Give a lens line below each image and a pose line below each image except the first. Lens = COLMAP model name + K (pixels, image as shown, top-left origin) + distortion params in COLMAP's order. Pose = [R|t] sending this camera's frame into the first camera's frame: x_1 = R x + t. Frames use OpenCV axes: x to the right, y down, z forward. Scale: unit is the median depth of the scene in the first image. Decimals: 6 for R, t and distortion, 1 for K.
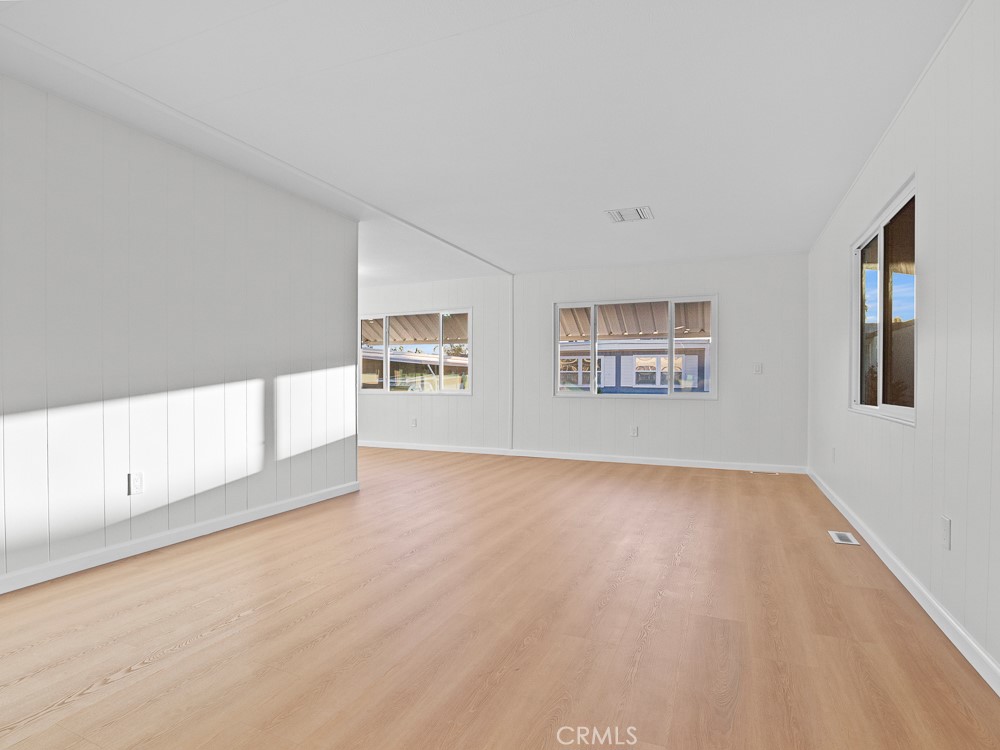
lens RADIAL K [[535.8, 0, 499.4], [0, 535.8, 384.1], [0, 0, 1]] dist [-0.016977, 0.000574]
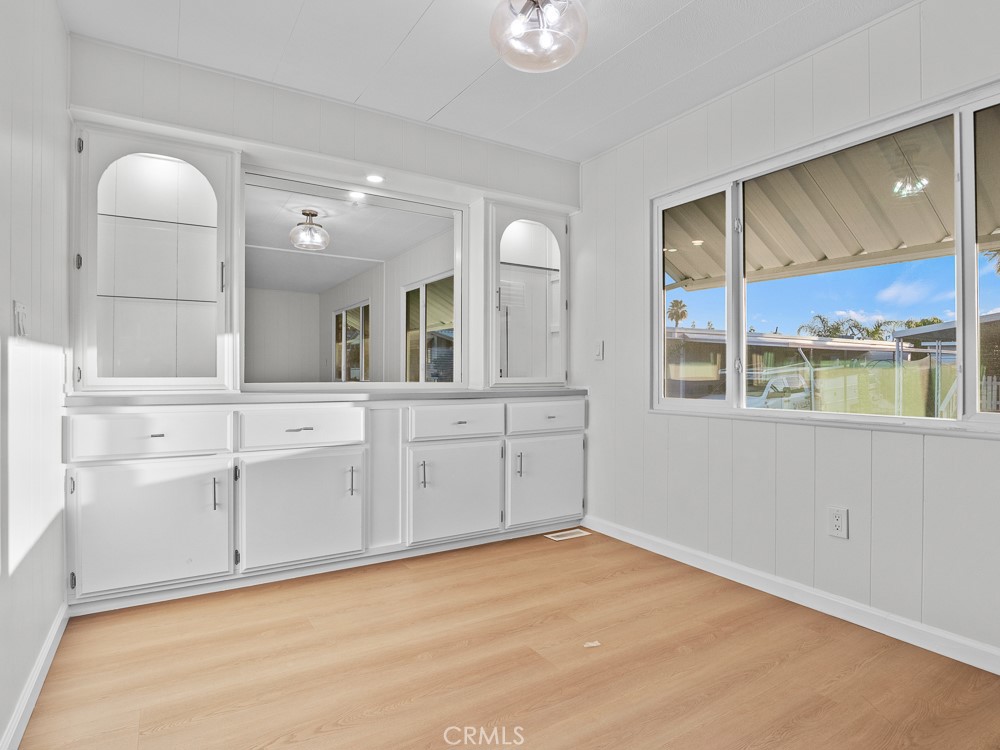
lens RADIAL K [[545.1, 0, 500.7], [0, 545.1, 364.3], [0, 0, 1]] dist [-0.047468, -0.000239]
pose [[0.820977, -0.010910, -0.570856, -0.126692], [-0.001271, 0.999780, -0.020934, -0.006611], [0.570959, 0.017912, 0.820783, 0.577472]]
